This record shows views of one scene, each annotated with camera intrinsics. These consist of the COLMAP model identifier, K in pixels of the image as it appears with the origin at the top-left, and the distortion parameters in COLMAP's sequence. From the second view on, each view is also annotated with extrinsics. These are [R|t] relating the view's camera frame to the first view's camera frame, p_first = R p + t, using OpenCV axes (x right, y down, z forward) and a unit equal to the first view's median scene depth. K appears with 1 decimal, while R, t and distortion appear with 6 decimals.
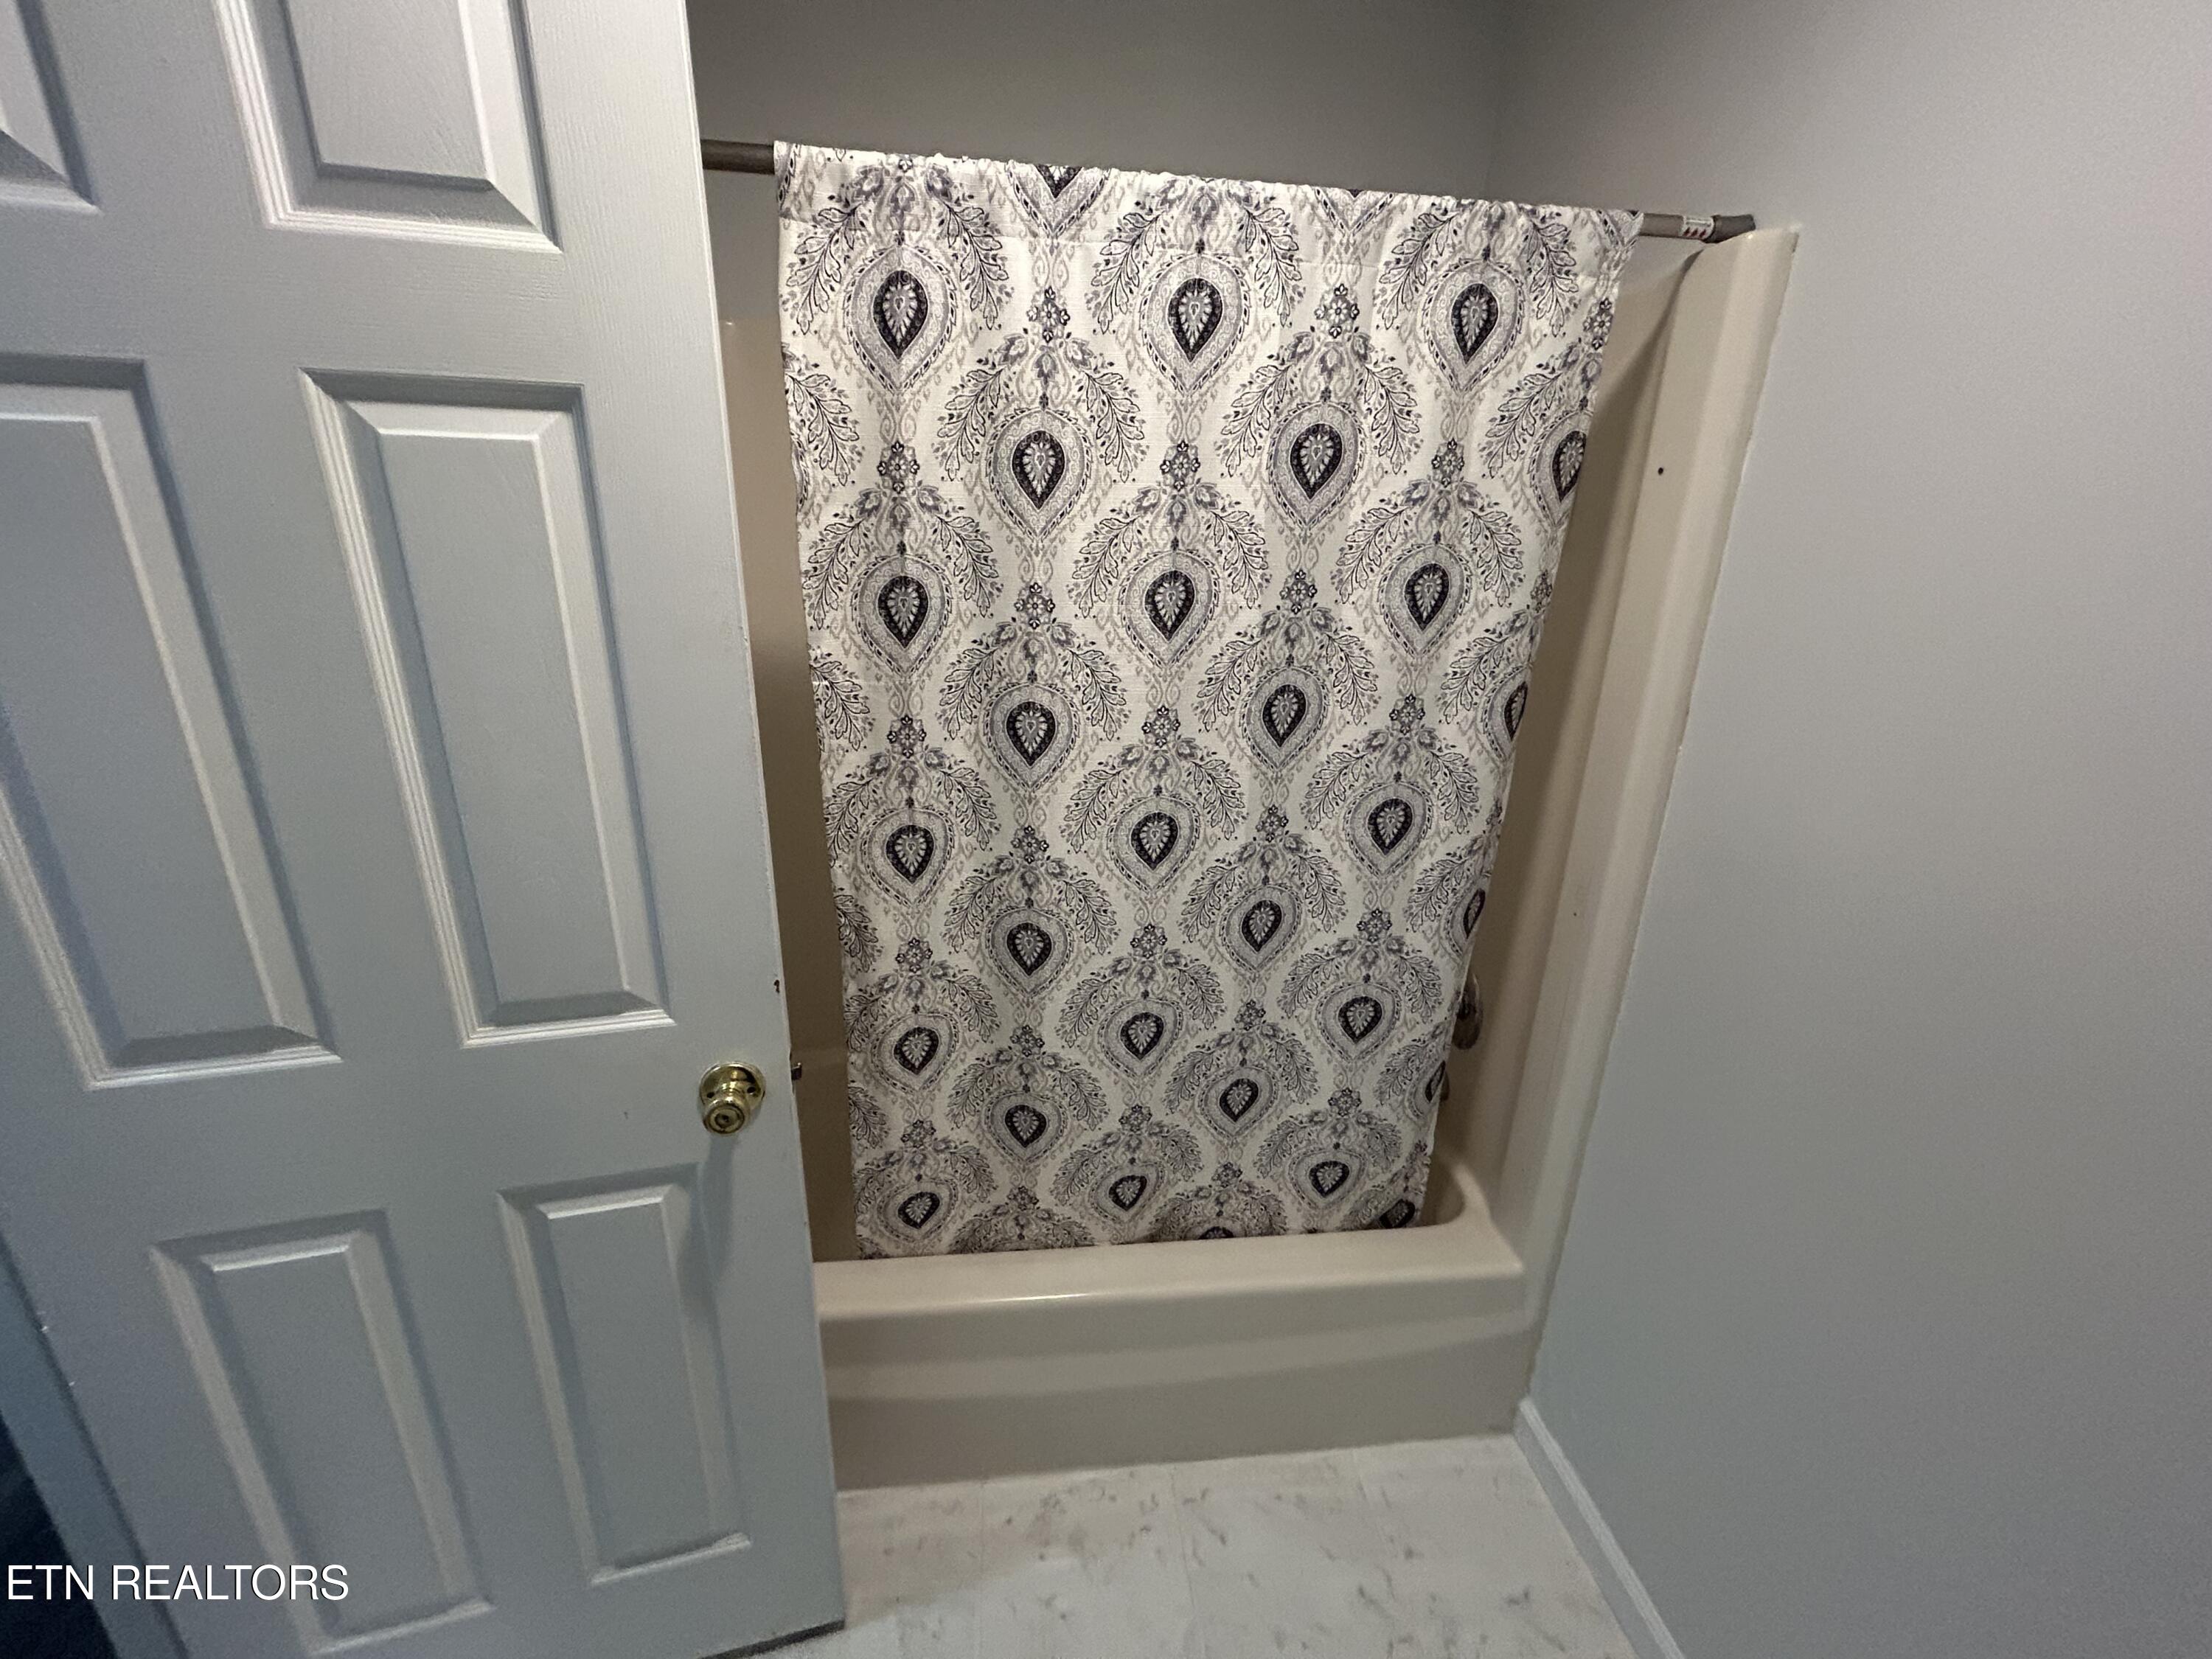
lens RADIAL K [[896.8, 0, 1108.5], [0, 896.8, 825.0], [0, 0, 1]] dist [-0.009988, 0.007294]
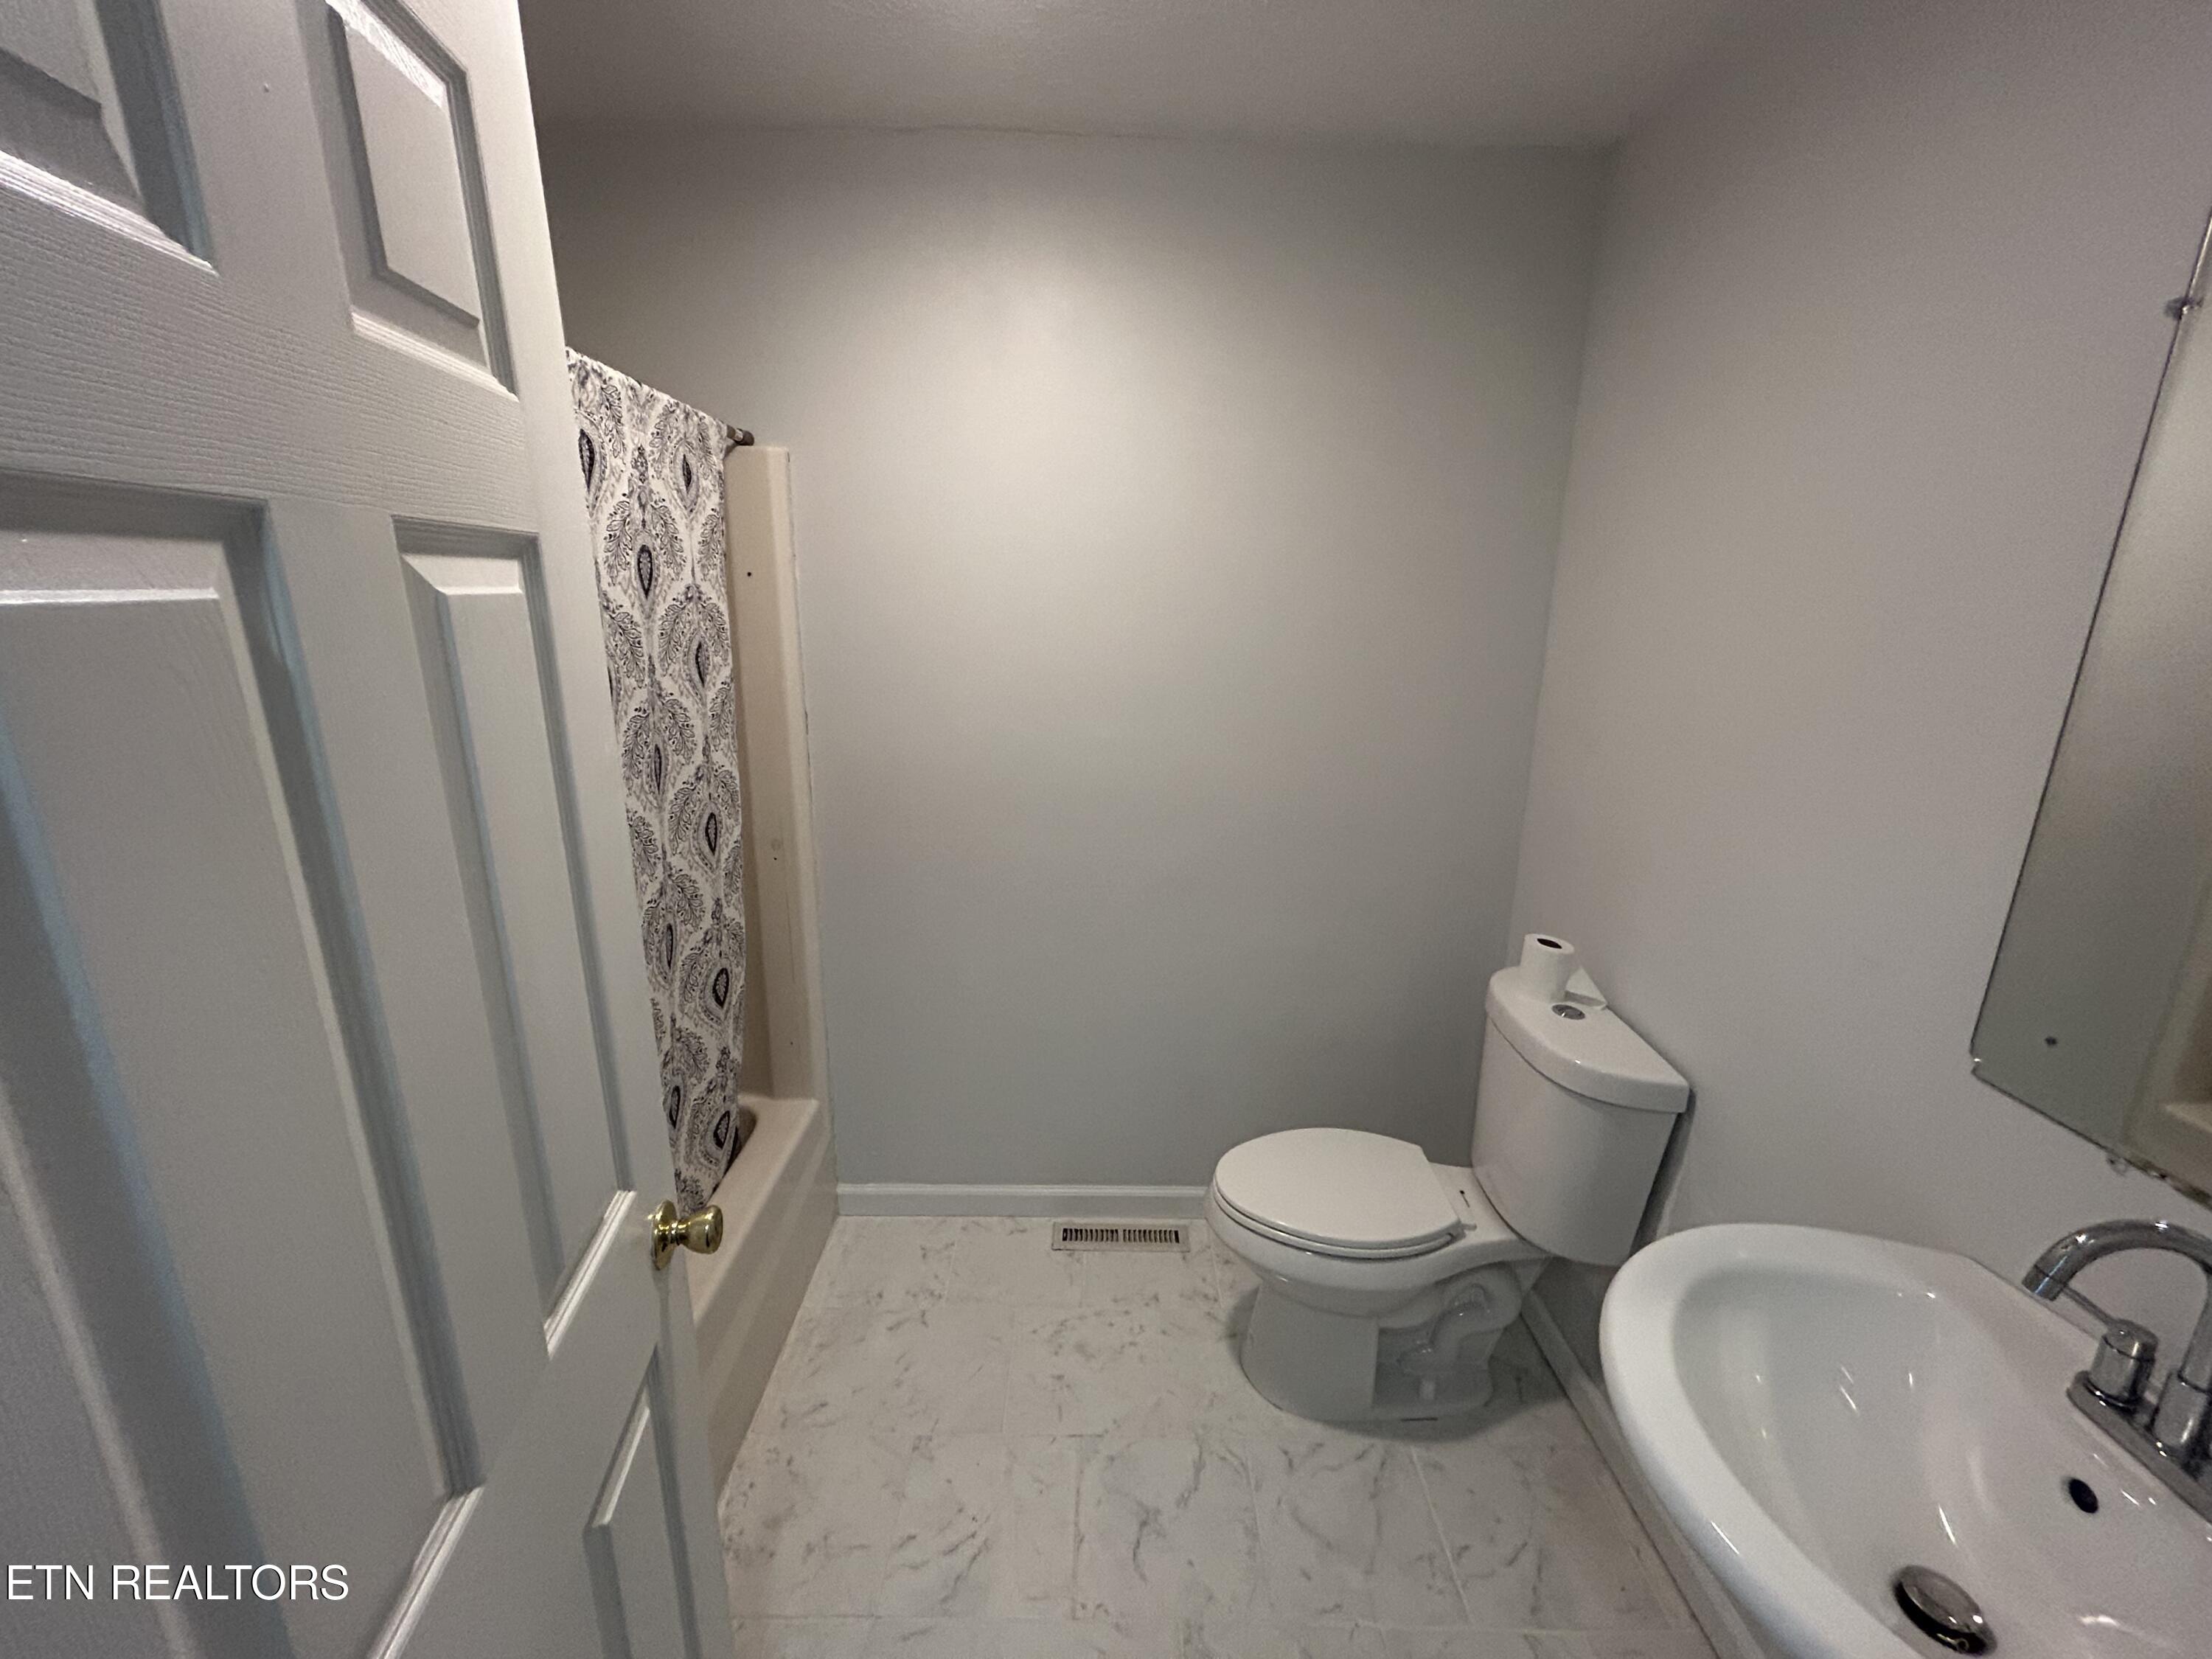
lens RADIAL K [[896.8, 0, 1108.5], [0, 896.8, 825.0], [0, 0, 1]] dist [-0.009988, 0.007294]
pose [[0.091600, -0.273488, 0.957504, -1.151709], [0.299948, 0.924466, 0.235357, -0.187788], [-0.949548, 0.265643, 0.166714, 0.267310]]
